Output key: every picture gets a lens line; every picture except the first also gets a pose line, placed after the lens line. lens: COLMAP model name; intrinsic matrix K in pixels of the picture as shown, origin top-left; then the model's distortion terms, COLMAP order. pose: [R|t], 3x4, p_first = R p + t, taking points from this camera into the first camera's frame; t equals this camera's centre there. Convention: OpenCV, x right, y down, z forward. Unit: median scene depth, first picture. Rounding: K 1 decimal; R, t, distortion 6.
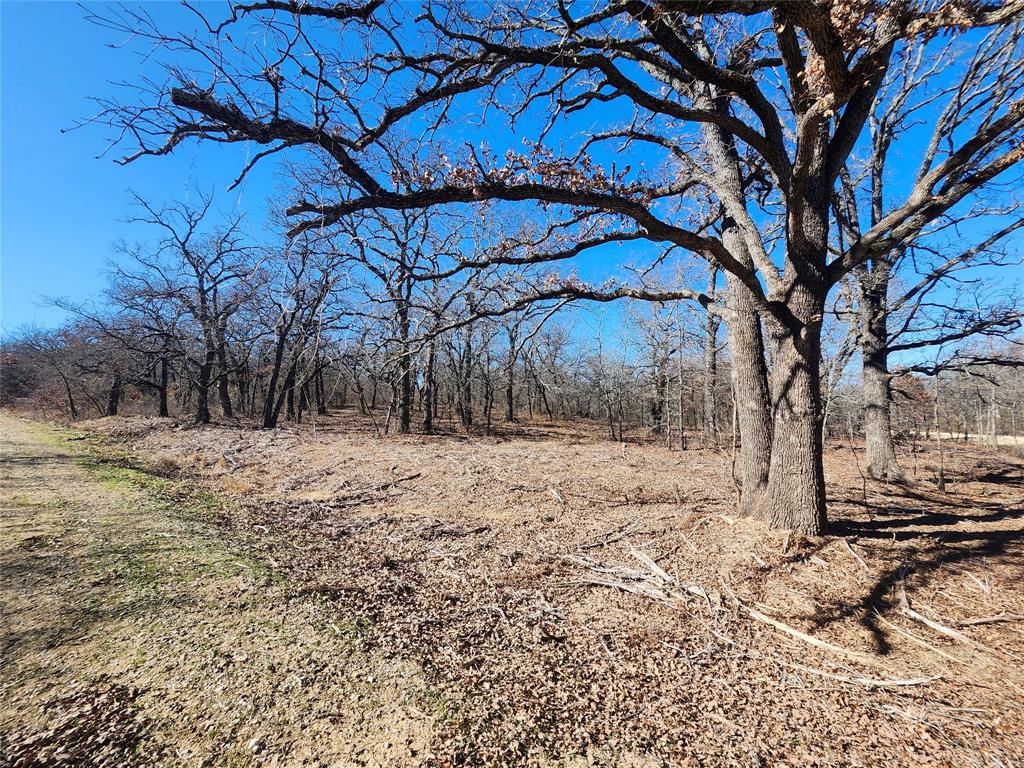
lens RADIAL K [[400.1, 0, 512.7], [0, 400.1, 384.3], [0, 0, 1]] dist [0.003304, 0.001271]
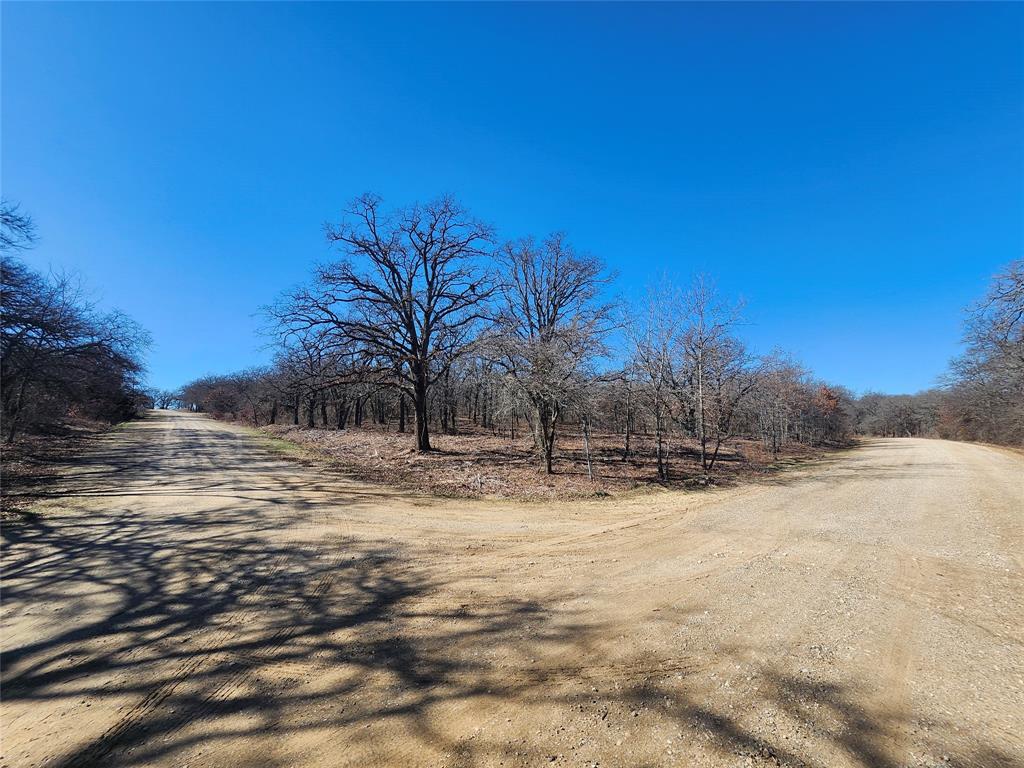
lens RADIAL K [[400.1, 0, 518.4], [0, 400.1, 385.4], [0, 0, 1]] dist [0.003304, 0.001271]
pose [[0.974286, -0.026084, -0.223798, 0.567321], [0.020672, 0.999435, -0.026490, -0.031224], [0.224363, 0.021182, 0.974275, -0.594245]]
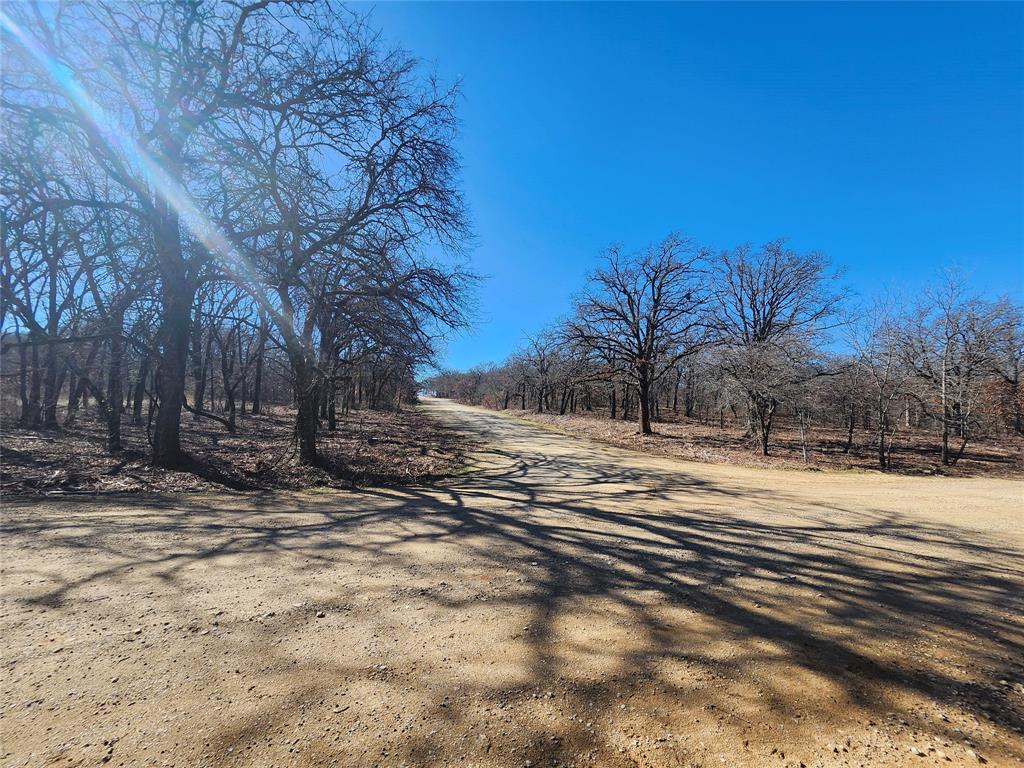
lens RADIAL K [[400.1, 0, 516.6], [0, 400.1, 402.5], [0, 0, 1]] dist [0.003304, 0.001271]
pose [[0.772966, 0.006516, -0.634414, 0.589287], [0.022384, 0.999045, 0.037533, -0.050959], [0.634053, -0.043213, 0.772081, -0.858748]]
